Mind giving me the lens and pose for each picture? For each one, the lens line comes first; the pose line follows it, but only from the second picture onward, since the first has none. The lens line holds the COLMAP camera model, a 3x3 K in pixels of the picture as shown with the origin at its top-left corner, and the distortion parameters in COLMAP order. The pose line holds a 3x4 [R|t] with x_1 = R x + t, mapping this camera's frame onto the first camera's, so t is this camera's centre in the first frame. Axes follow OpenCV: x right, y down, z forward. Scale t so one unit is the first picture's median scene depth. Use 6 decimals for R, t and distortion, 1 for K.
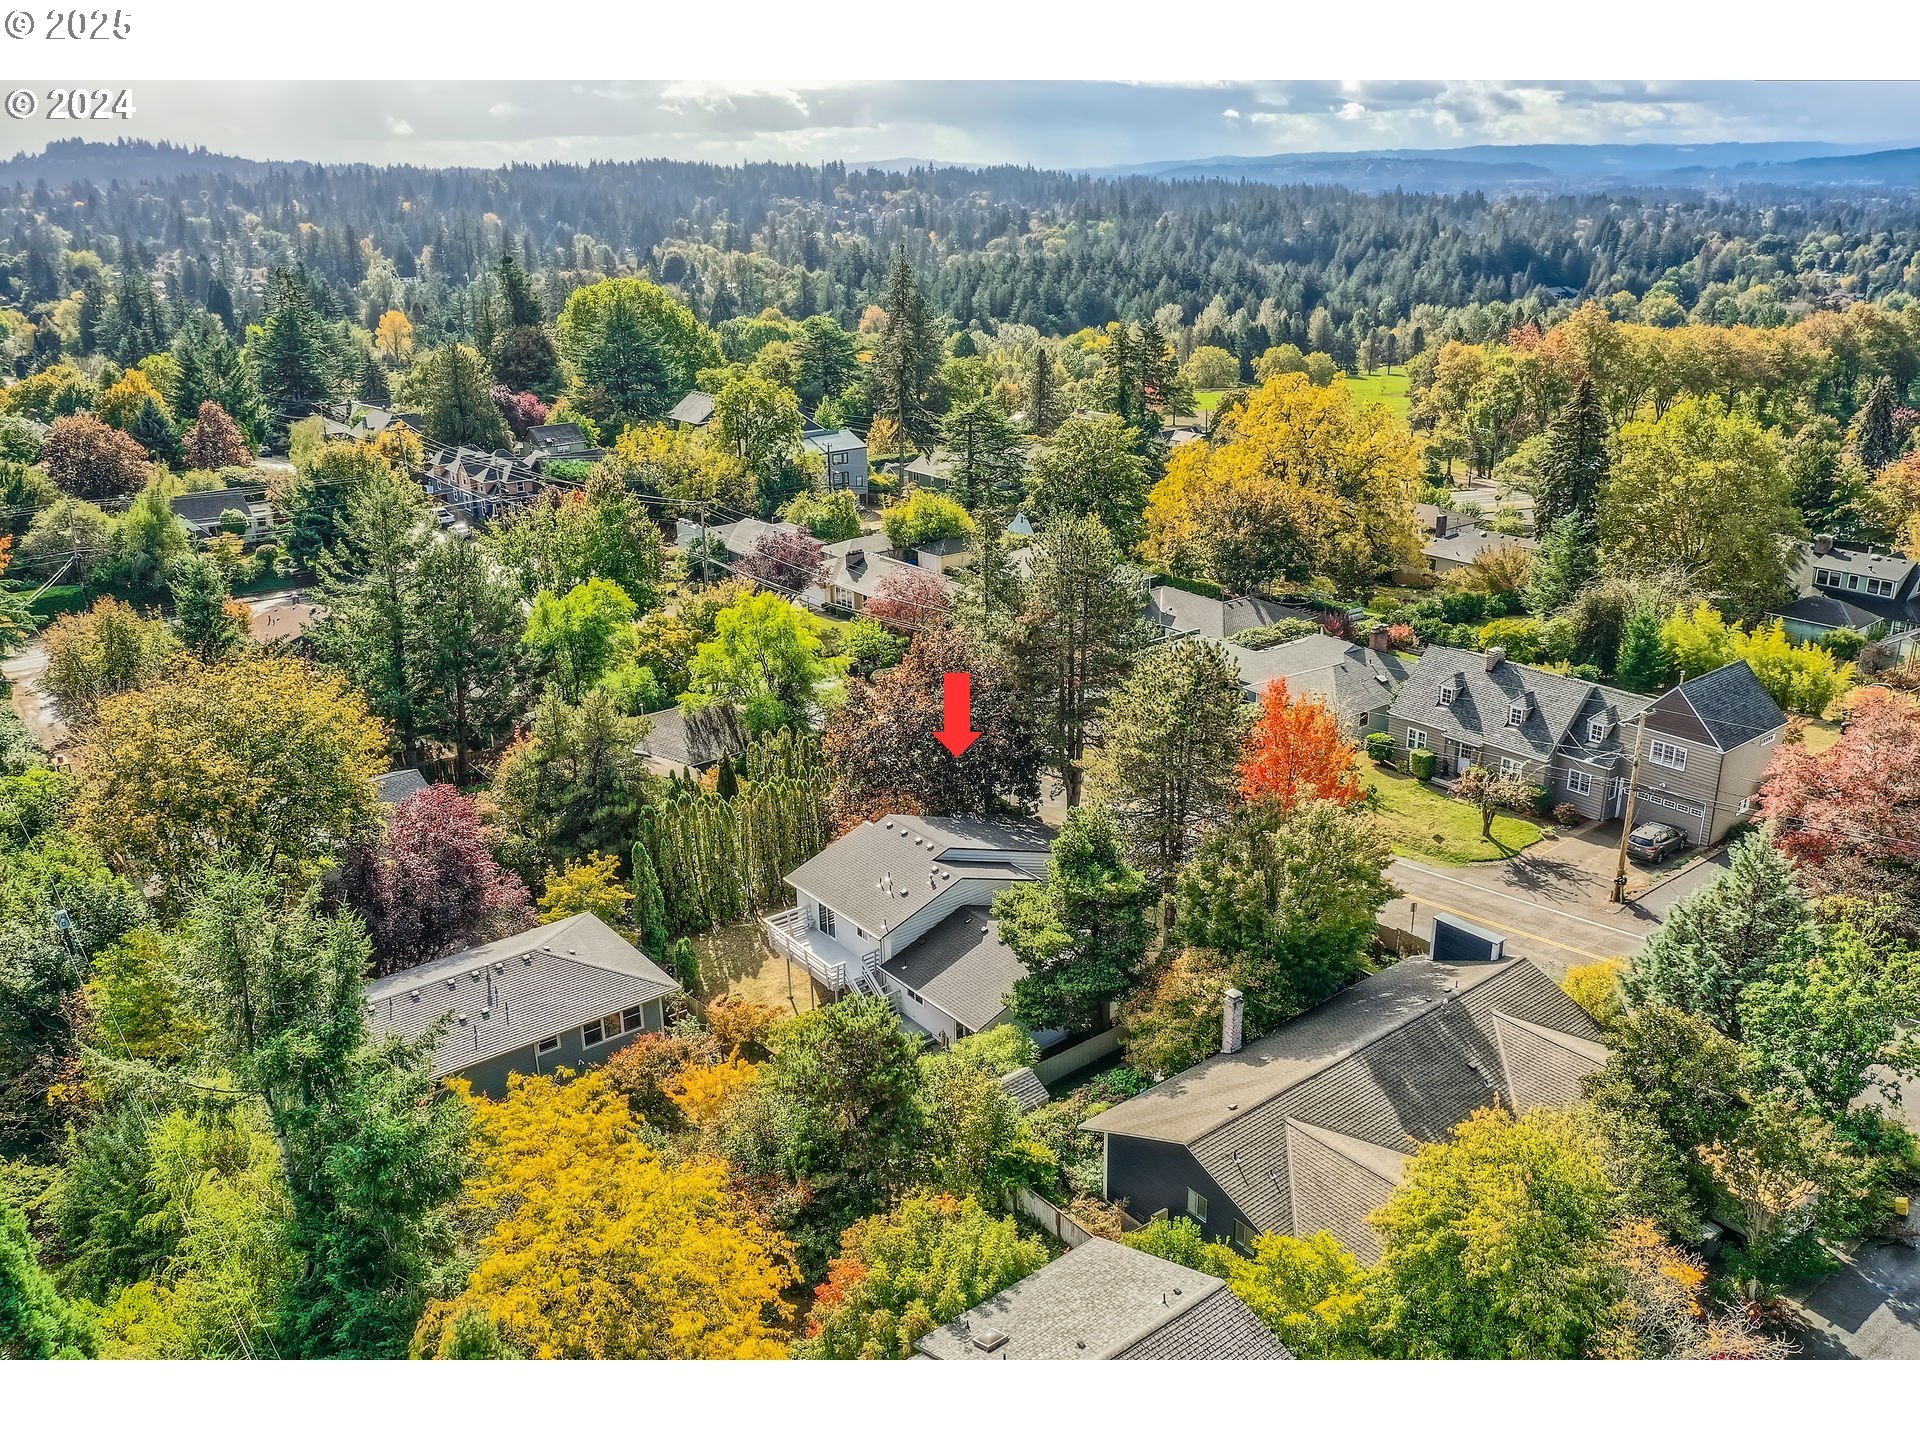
lens RADIAL K [[1520.5, 0, 960.0], [0, 1520.5, 720.0], [0, 0, 1]] dist [0.004565, -0.000642]
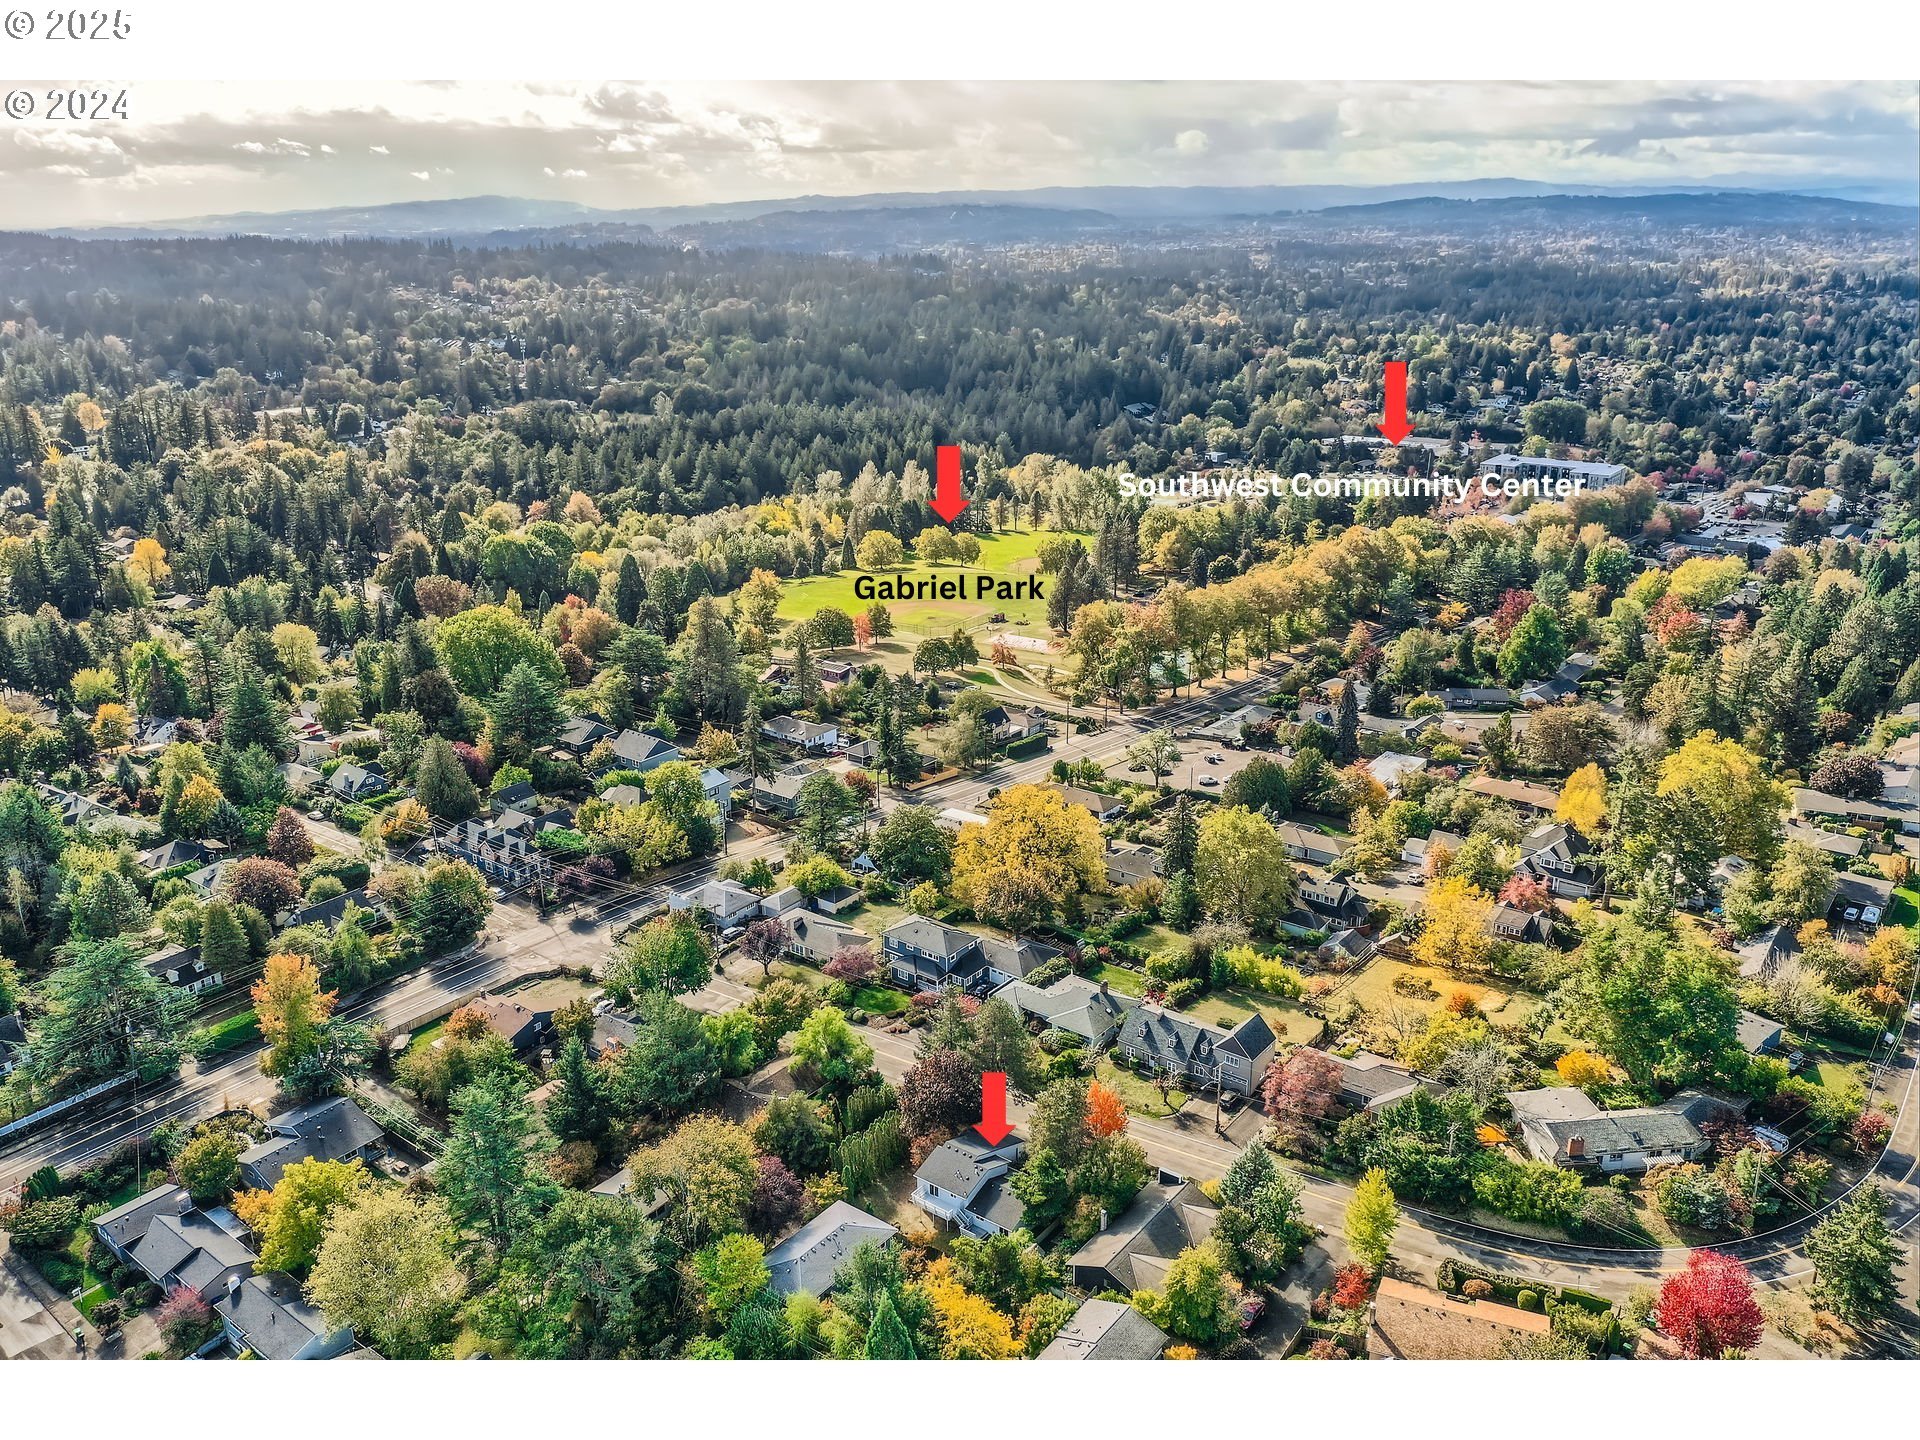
lens RADIAL K [[1520.5, 0, 960.0], [0, 1520.5, 720.0], [0, 0, 1]] dist [0.004565, -0.000642]
pose [[0.968078, -0.069019, 0.240958, -0.516764], [0.074040, 0.997185, -0.011836, -0.532433], [-0.239463, 0.029299, 0.970463, -1.301541]]
